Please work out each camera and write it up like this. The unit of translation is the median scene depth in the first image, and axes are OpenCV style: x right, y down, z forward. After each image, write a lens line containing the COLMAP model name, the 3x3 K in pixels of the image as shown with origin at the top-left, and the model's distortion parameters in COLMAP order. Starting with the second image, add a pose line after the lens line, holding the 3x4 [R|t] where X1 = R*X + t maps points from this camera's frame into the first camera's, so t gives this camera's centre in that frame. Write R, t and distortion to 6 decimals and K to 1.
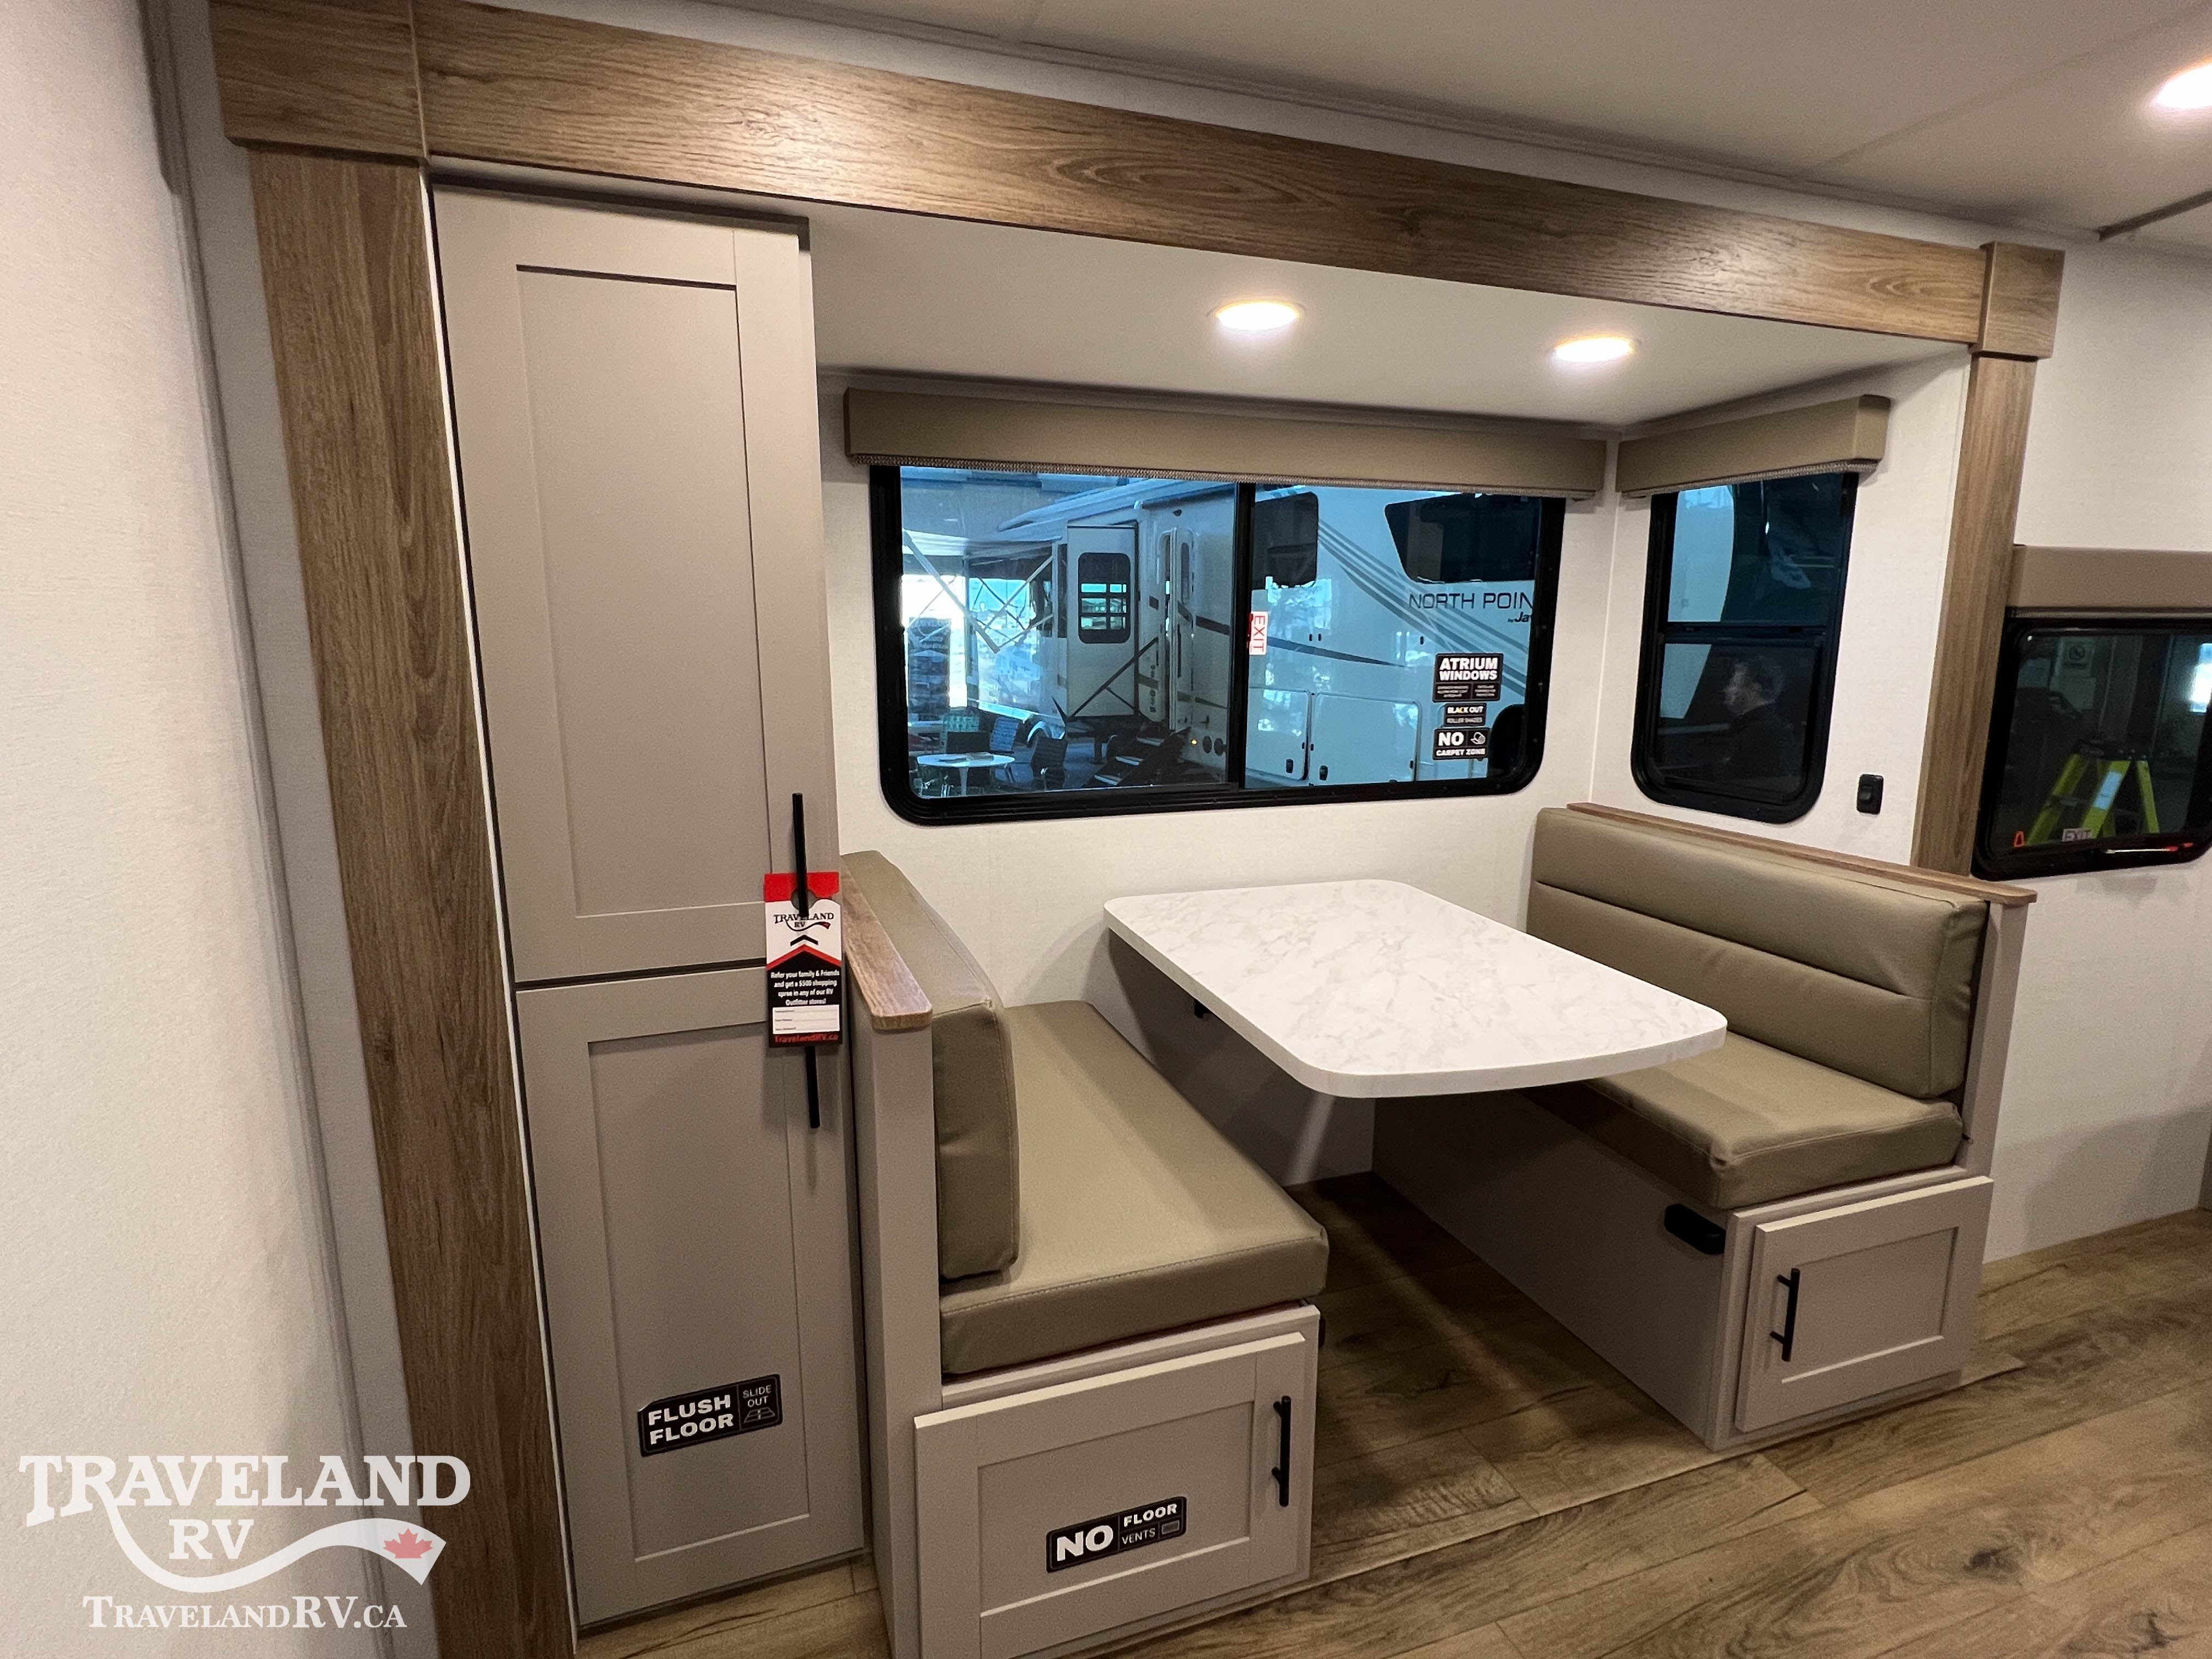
lens RADIAL K [[1123.2, 0, 1113.9], [0, 1123.2, 830.8], [0, 0, 1]] dist [-0.001453, 0.000670]
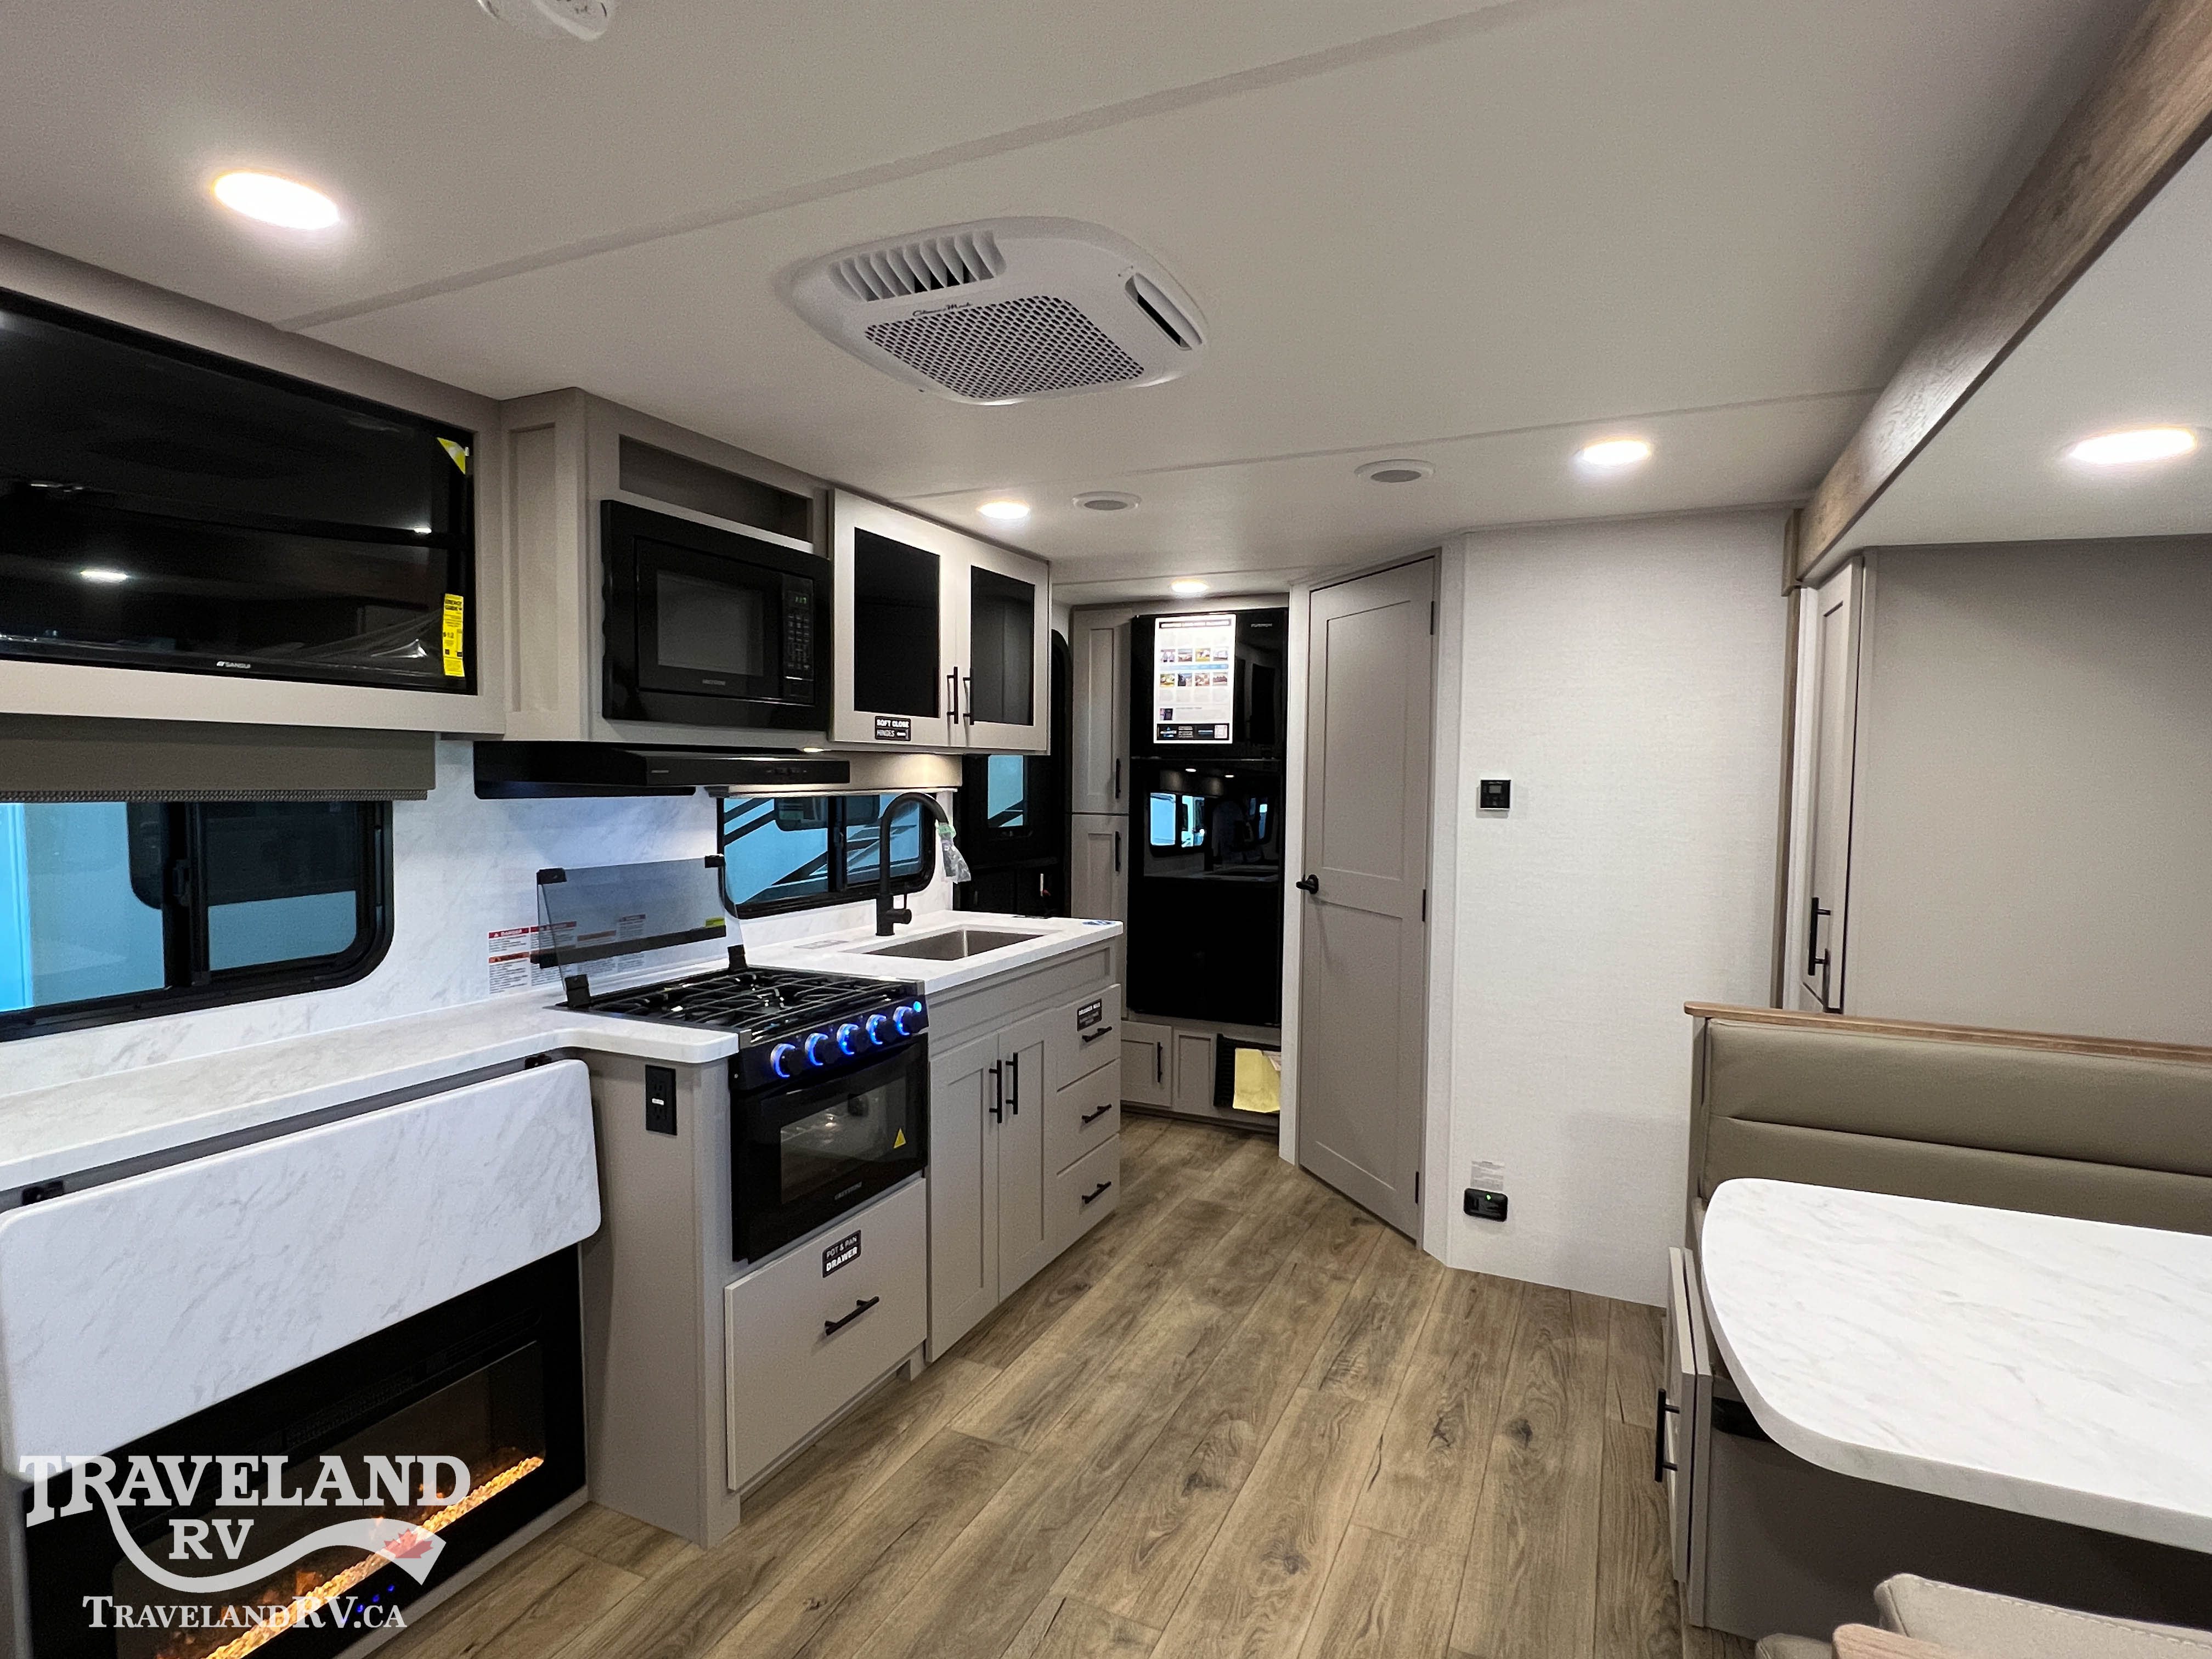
lens RADIAL K [[1123.1, 0, 1117.3], [0, 1123.1, 827.0], [0, 0, 1]] dist [-0.000104, 0.000176]
pose [[-0.691844, 0.030270, -0.721412, 1.192823], [-0.137957, 0.975173, 0.173221, -0.206914], [0.708745, 0.219366, -0.670491, 1.021671]]
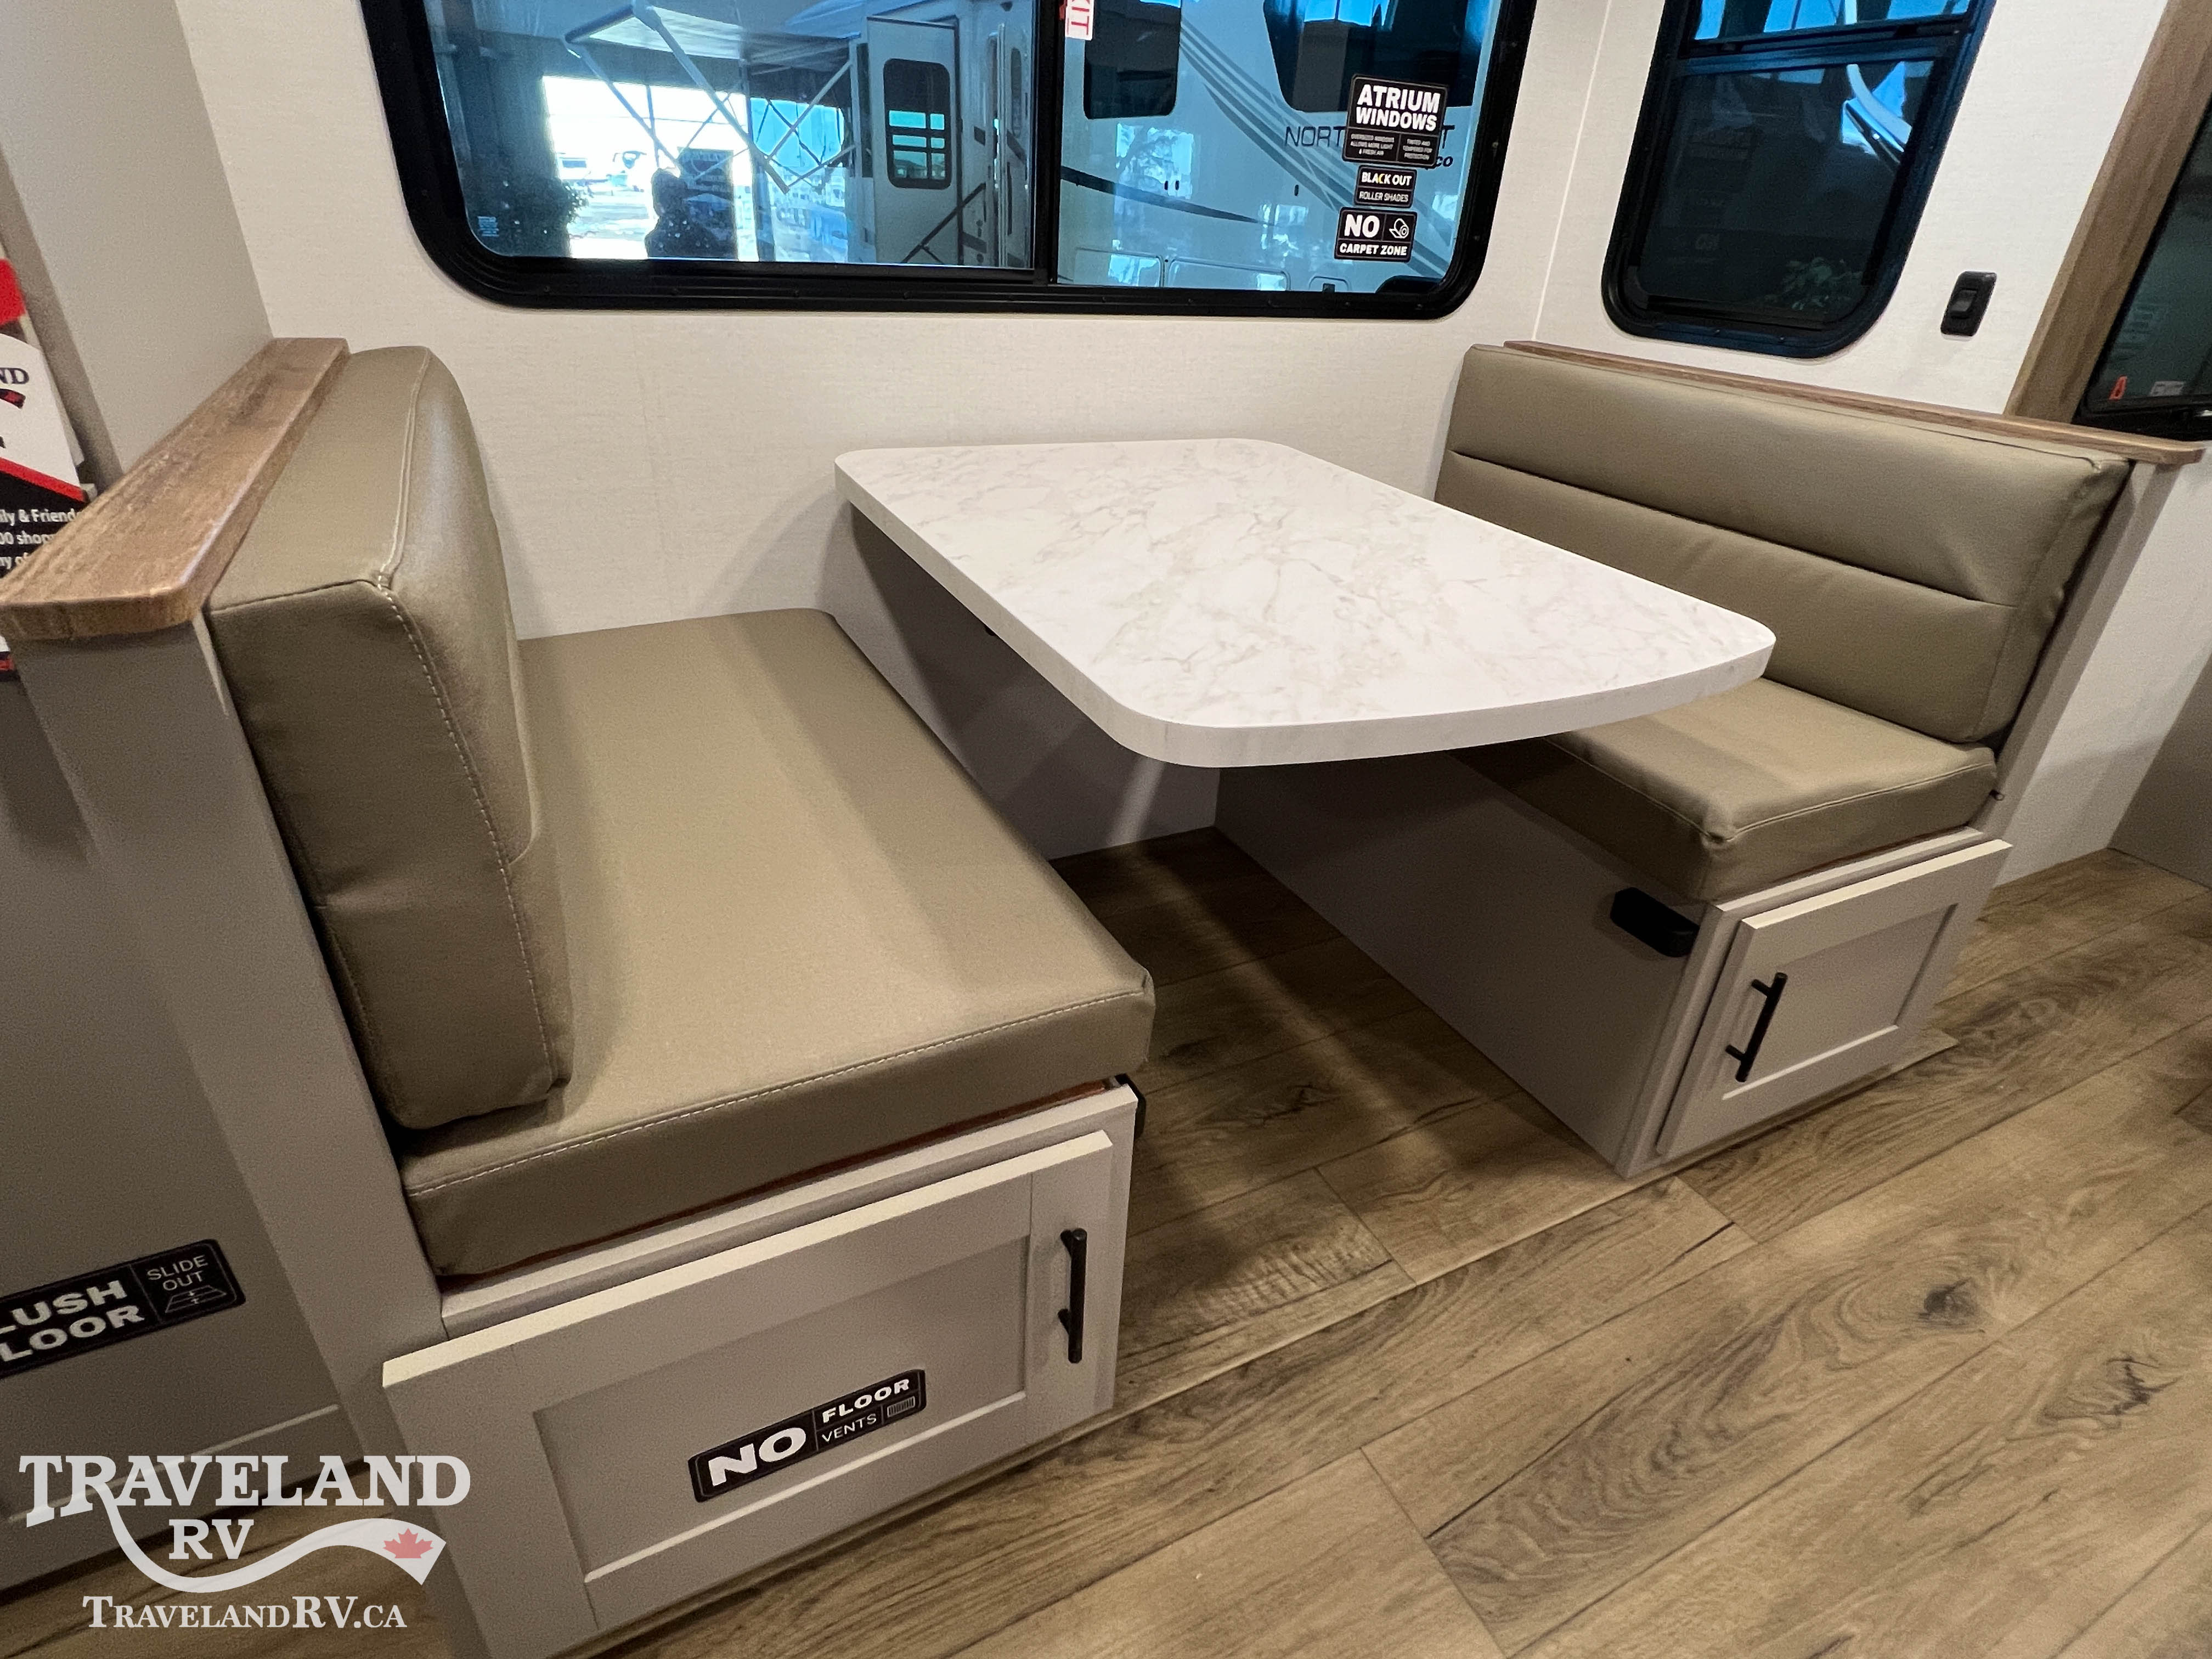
lens RADIAL K [[1123.1, 0, 1117.3], [0, 1123.1, 827.0], [0, 0, 1]] dist [-0.000104, 0.000176]
pose [[0.990094, -0.021422, 0.138765, 0.073850], [-0.024340, 0.947143, 0.319887, 0.071679], [-0.138283, -0.320096, 0.937239, 0.385762]]
